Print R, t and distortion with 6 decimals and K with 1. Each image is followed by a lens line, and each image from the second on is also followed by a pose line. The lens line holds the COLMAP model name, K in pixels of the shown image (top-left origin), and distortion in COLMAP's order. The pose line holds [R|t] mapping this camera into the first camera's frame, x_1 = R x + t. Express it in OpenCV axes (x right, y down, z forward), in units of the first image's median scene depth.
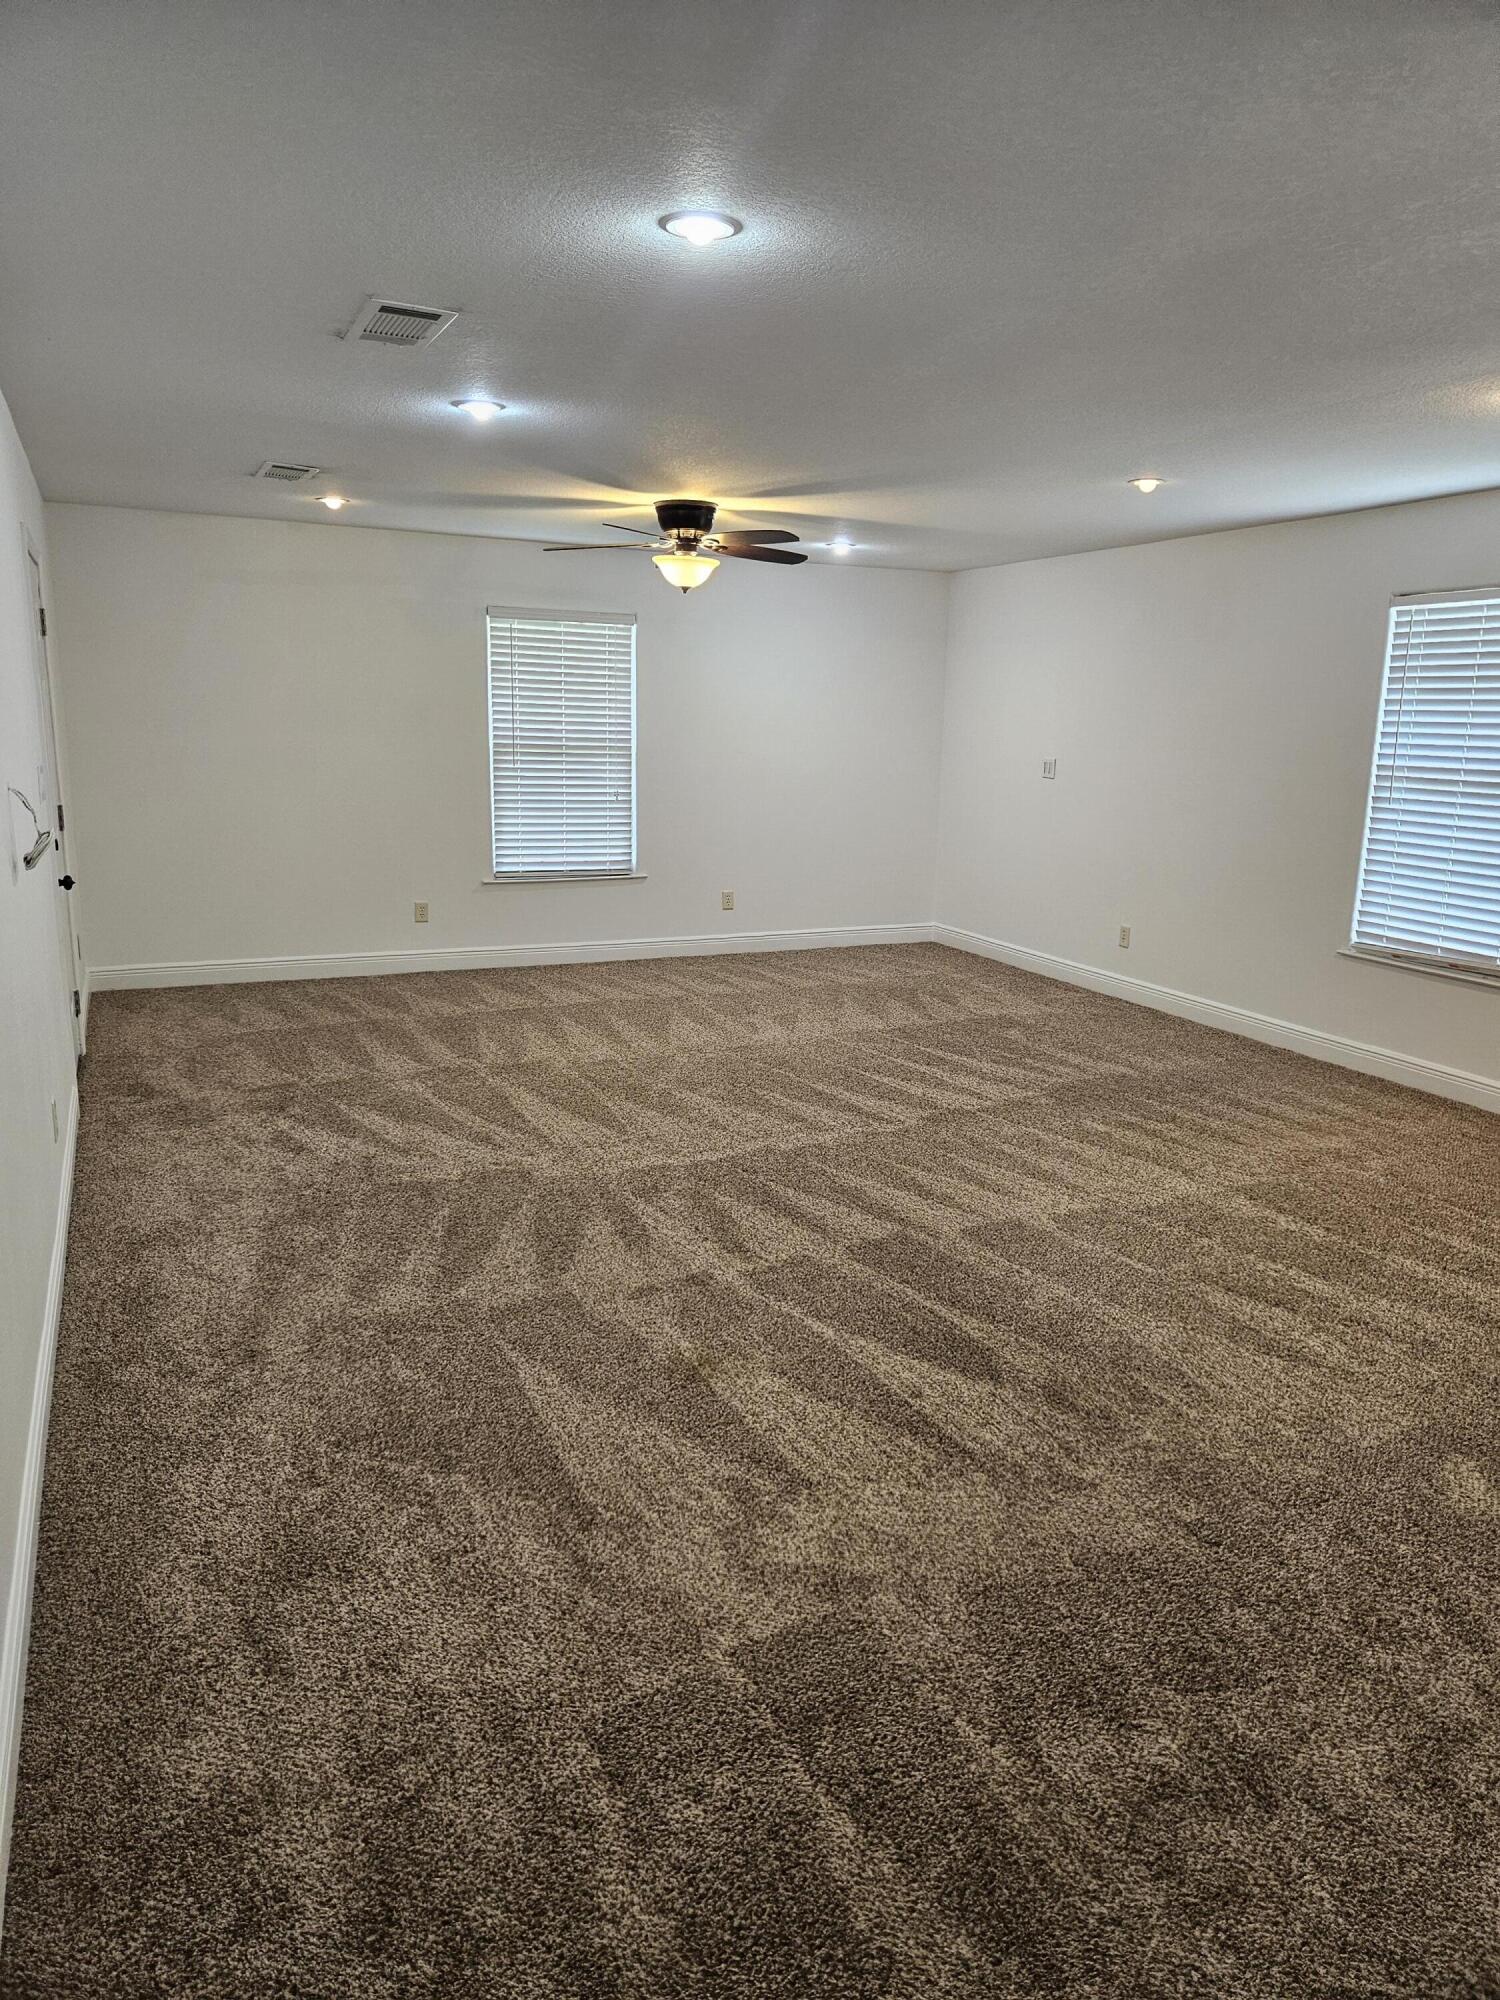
lens RADIAL K [[1343.1, 0, 747.3], [0, 1343.1, 1001.4], [0, 0, 1]] dist [0.061778, -0.020901]
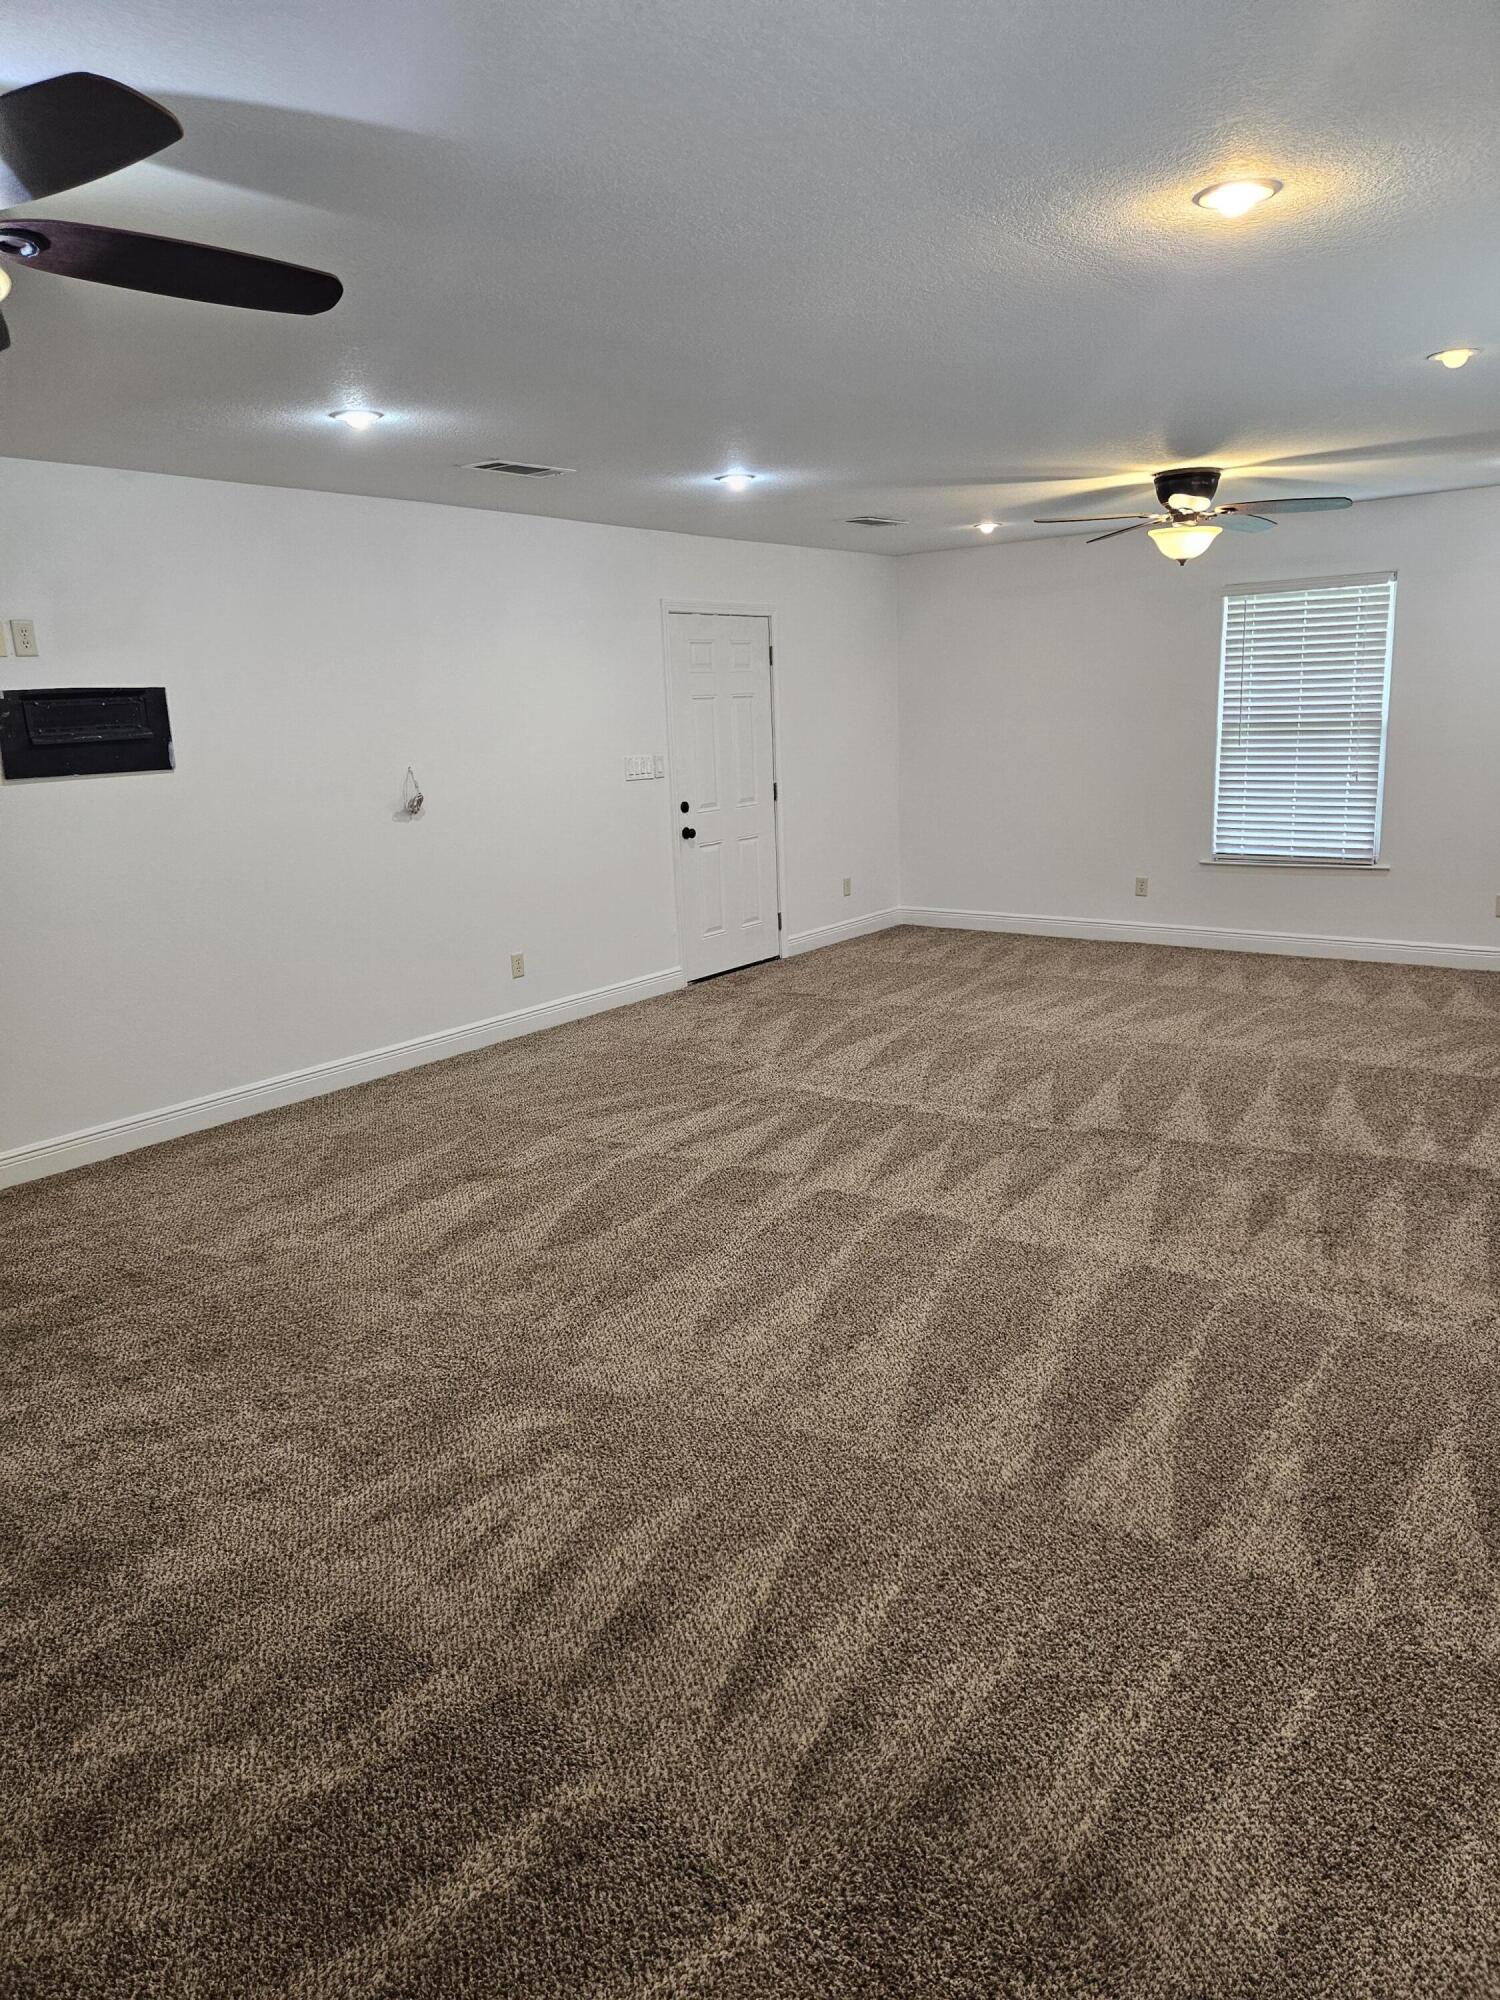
lens RADIAL K [[1343.1, 0, 747.3], [0, 1343.1, 1006.4], [0, 0, 1]] dist [0.061778, -0.020901]
pose [[0.467573, 0.161475, -0.869081, 0.847735], [-0.144486, 0.983912, 0.105077, -0.061669], [0.872066, 0.076439, 0.483381, 0.348873]]
